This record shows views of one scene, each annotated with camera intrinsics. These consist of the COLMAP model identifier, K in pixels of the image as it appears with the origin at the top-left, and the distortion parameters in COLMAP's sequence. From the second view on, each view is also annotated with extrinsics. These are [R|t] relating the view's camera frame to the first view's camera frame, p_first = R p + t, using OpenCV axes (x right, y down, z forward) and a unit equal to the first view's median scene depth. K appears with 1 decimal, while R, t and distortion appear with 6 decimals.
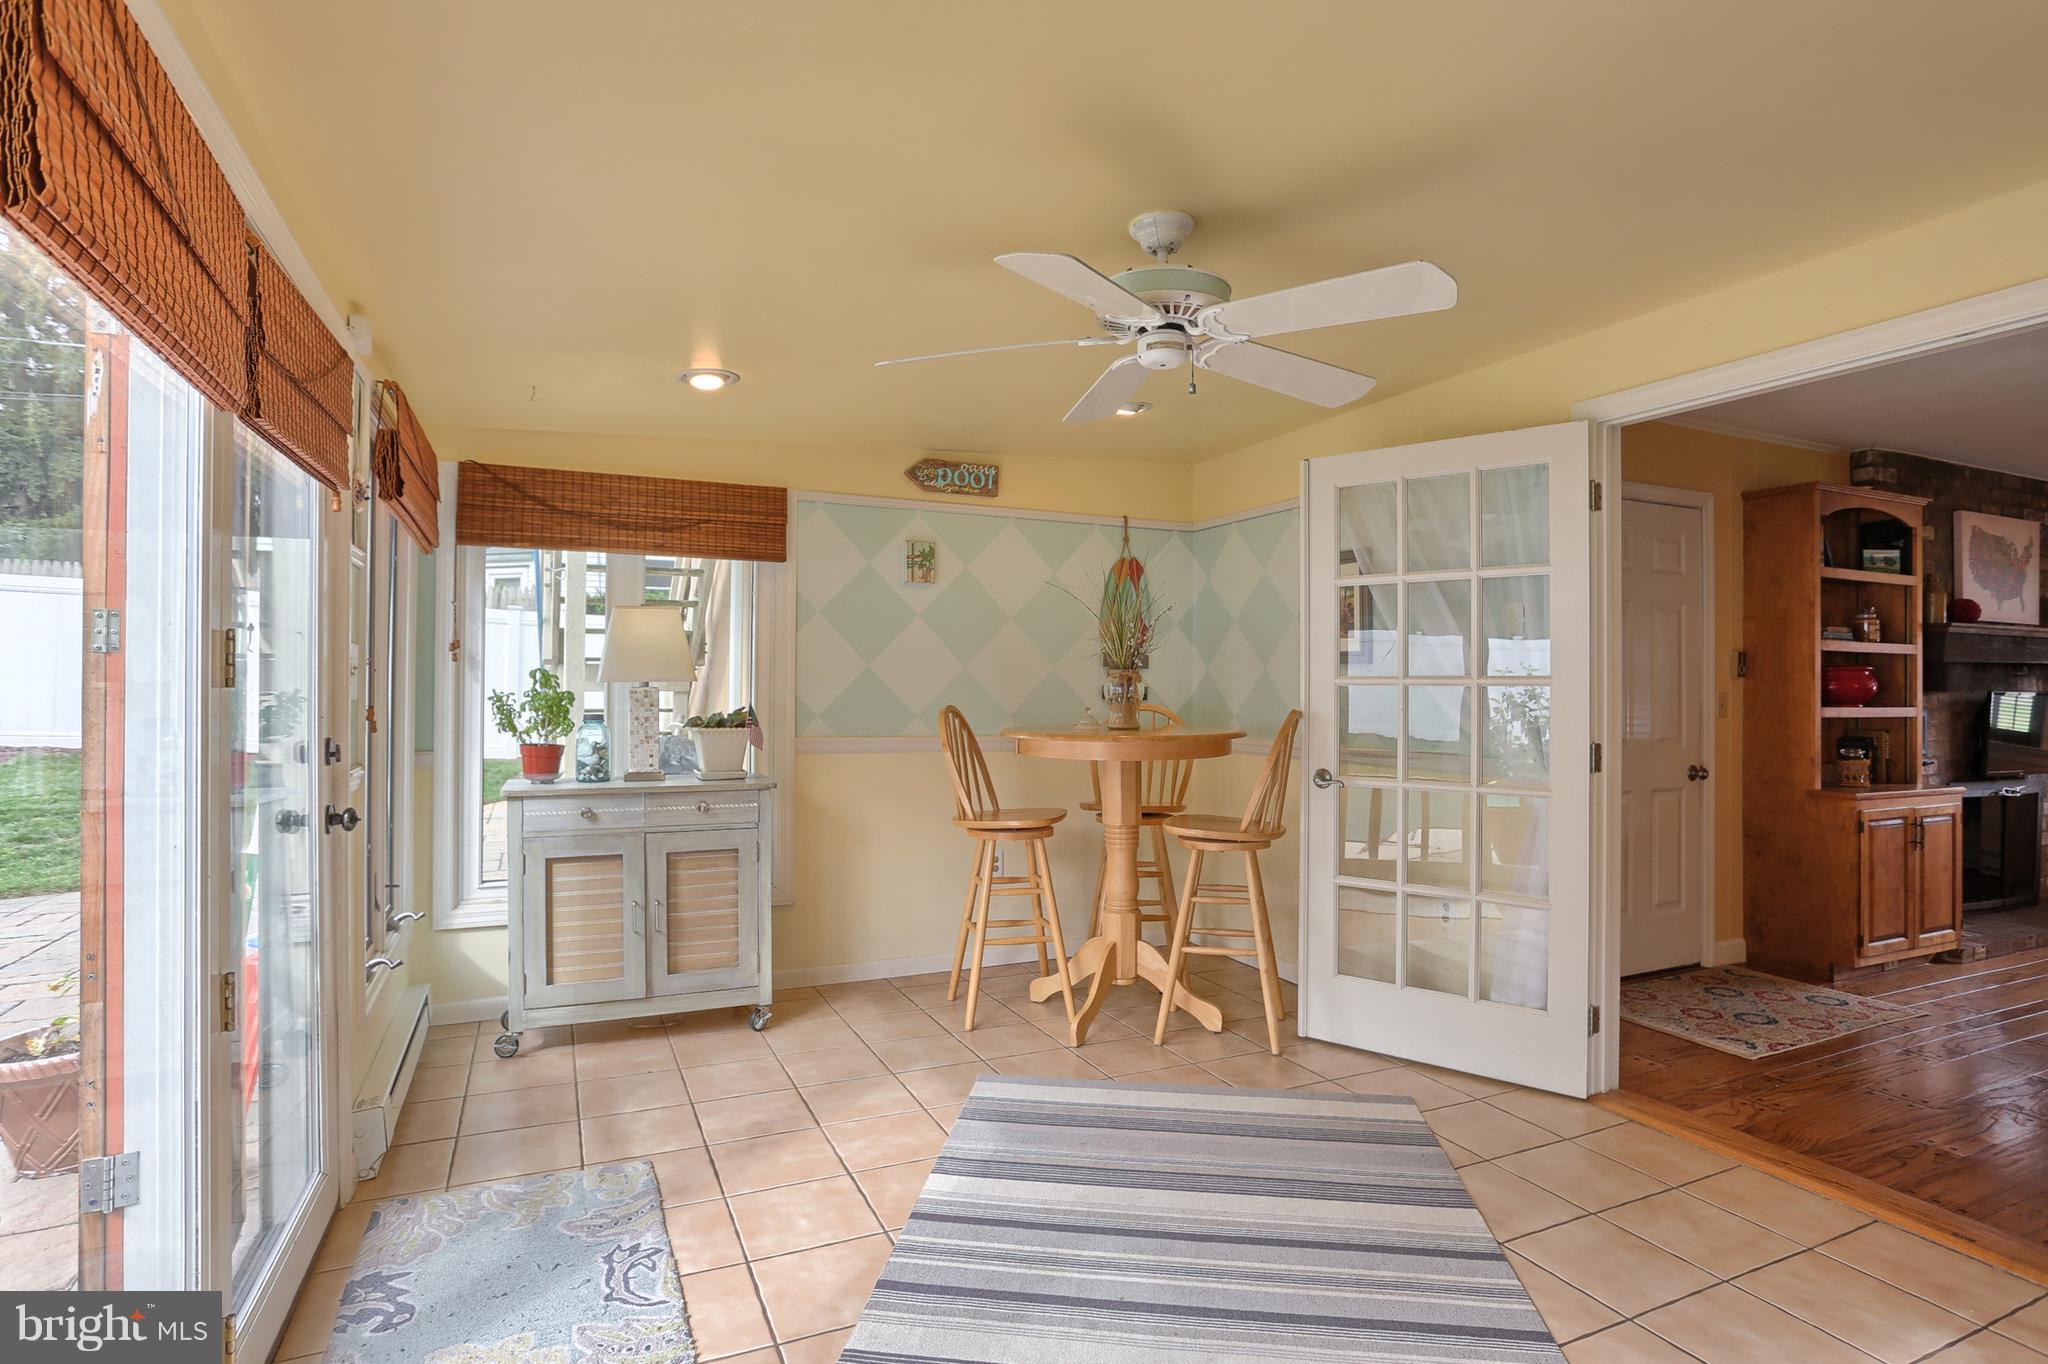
lens RADIAL K [[1051.9, 0, 1023.1], [0, 1051.9, 673.5], [0, 0, 1]] dist [-0.030807, 0.004414]
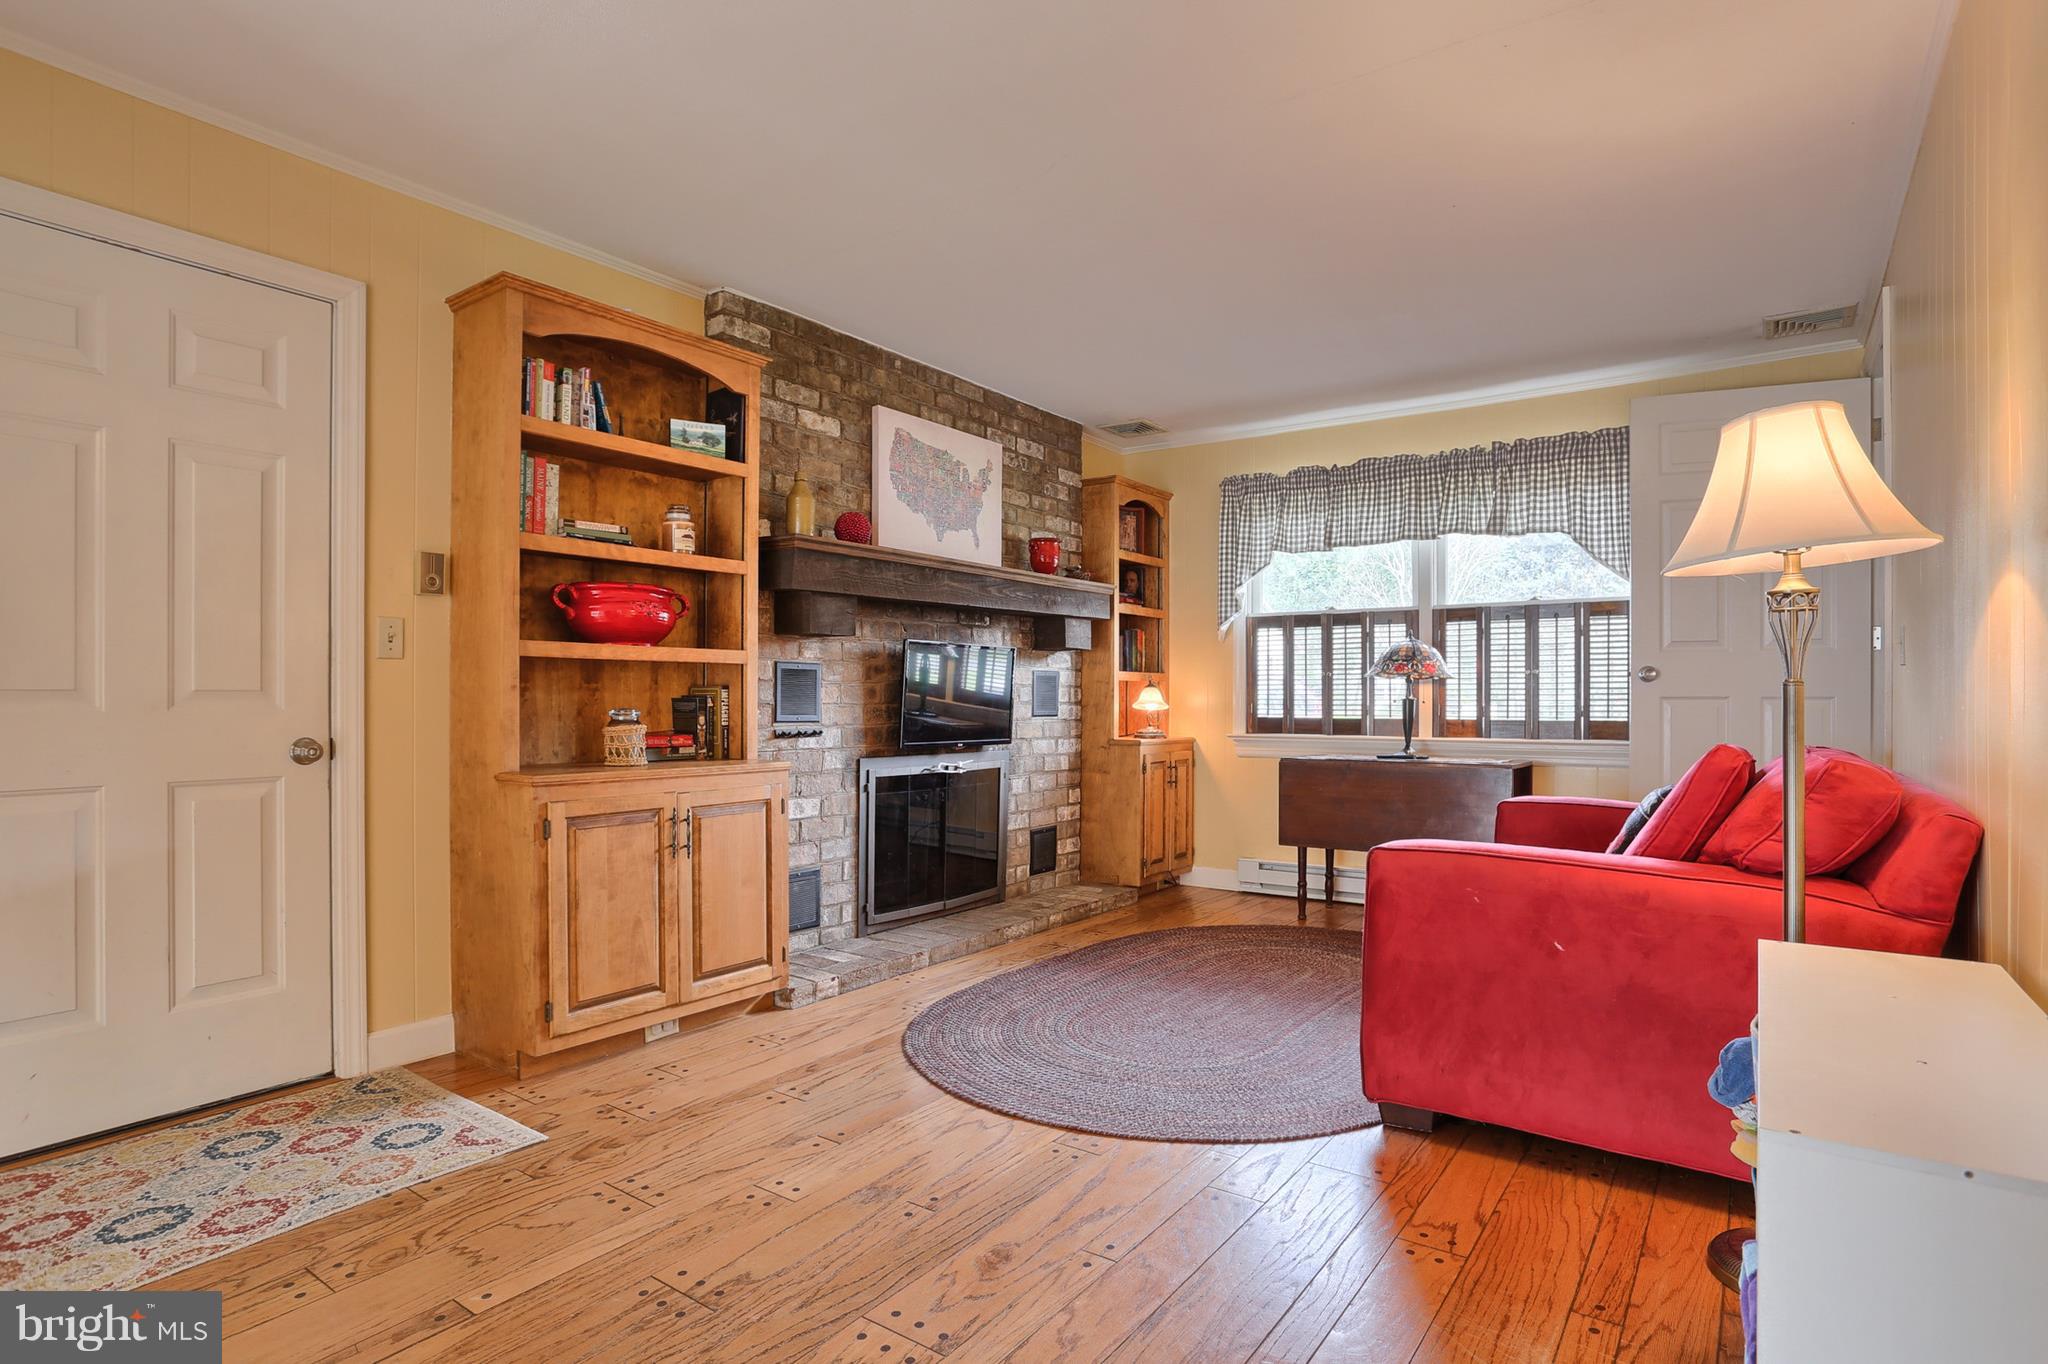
lens RADIAL K [[1051.9, 0, 1030.7], [0, 1051.9, 690.6], [0, 0, 1]] dist [-0.030807, 0.004414]
pose [[0.867181, -0.002866, 0.497985, 0.676048], [-0.001819, 0.999959, 0.008921, 0.053322], [-0.497990, -0.008642, 0.867140, 0.279942]]
